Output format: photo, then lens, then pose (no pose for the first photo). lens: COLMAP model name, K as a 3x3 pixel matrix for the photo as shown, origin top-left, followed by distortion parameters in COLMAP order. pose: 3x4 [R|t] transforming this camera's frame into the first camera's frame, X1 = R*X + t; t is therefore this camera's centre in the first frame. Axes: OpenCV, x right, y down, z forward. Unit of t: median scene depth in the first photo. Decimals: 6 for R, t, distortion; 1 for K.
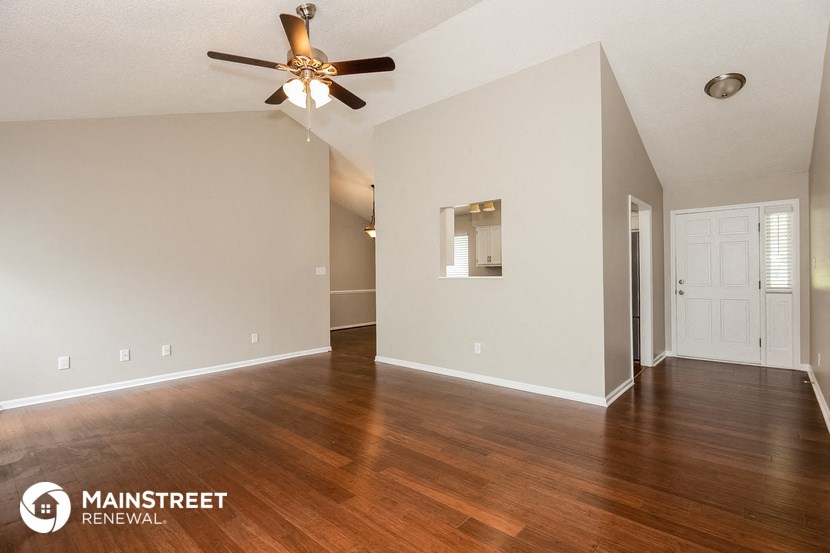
lens RADIAL K [[401.5, 0, 415.8], [0, 401.5, 276.3], [0, 0, 1]] dist [0.000999, 0.000159]
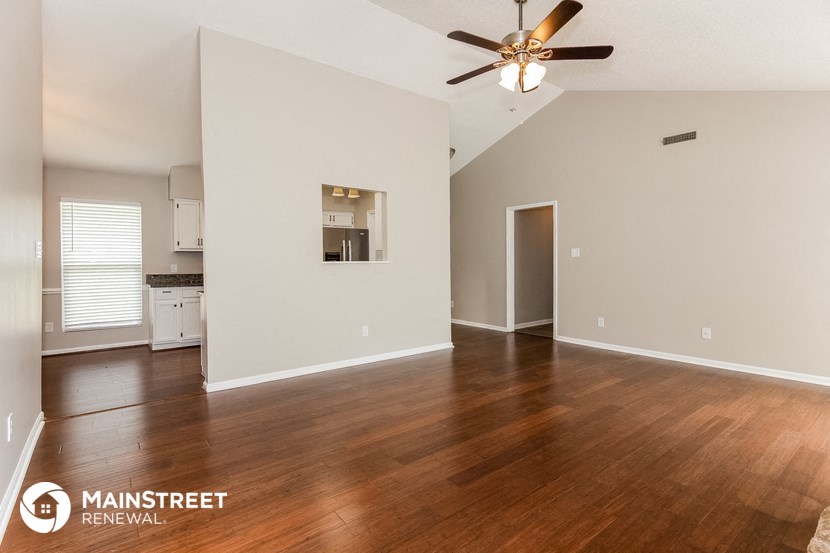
lens RADIAL K [[401.5, 0, 416.0], [0, 401.5, 270.6], [0, 0, 1]] dist [0.000999, 0.000159]
pose [[0.176723, -0.010636, 0.984203, -1.238377], [0.003887, 0.999941, 0.010108, 0.020589], [-0.984253, 0.002039, 0.176754, 1.027398]]
